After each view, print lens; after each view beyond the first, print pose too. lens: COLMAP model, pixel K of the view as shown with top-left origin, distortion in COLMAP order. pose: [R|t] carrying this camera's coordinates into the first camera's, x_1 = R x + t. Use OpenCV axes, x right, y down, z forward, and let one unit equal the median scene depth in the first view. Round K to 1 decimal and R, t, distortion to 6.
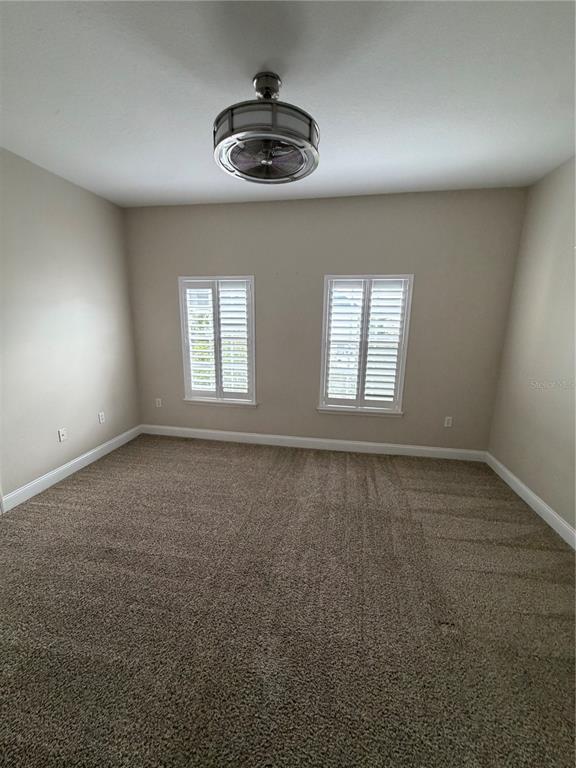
lens RADIAL K [[353.0, 0, 288.0], [0, 353.0, 384.0], [0, 0, 1]] dist [0.000285, 0.000035]
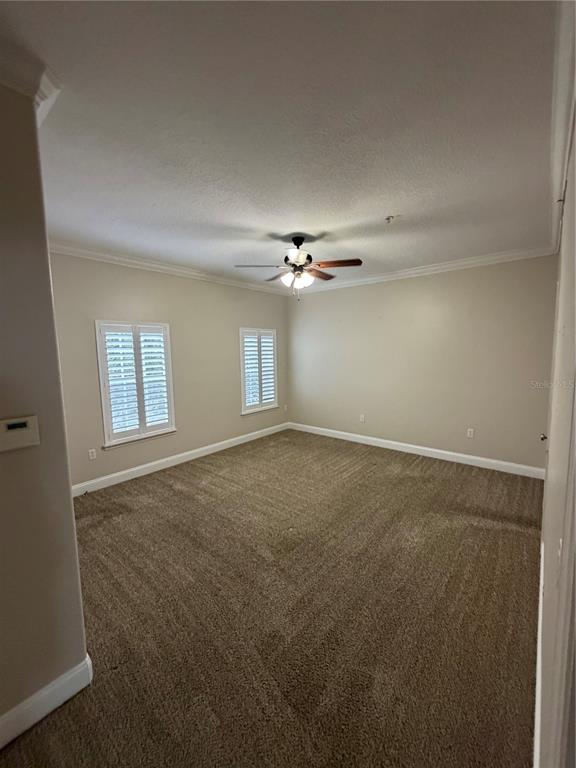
lens RADIAL K [[306.4, 0, 288.0], [0, 306.4, 384.0], [0, 0, 1]] dist [0.001436, 0.000123]
pose [[0.480175, -0.117913, 0.869211, -0.939922], [0.201204, 0.979309, 0.021698, -0.047179], [-0.853785, 0.164470, 0.493964, 0.182665]]
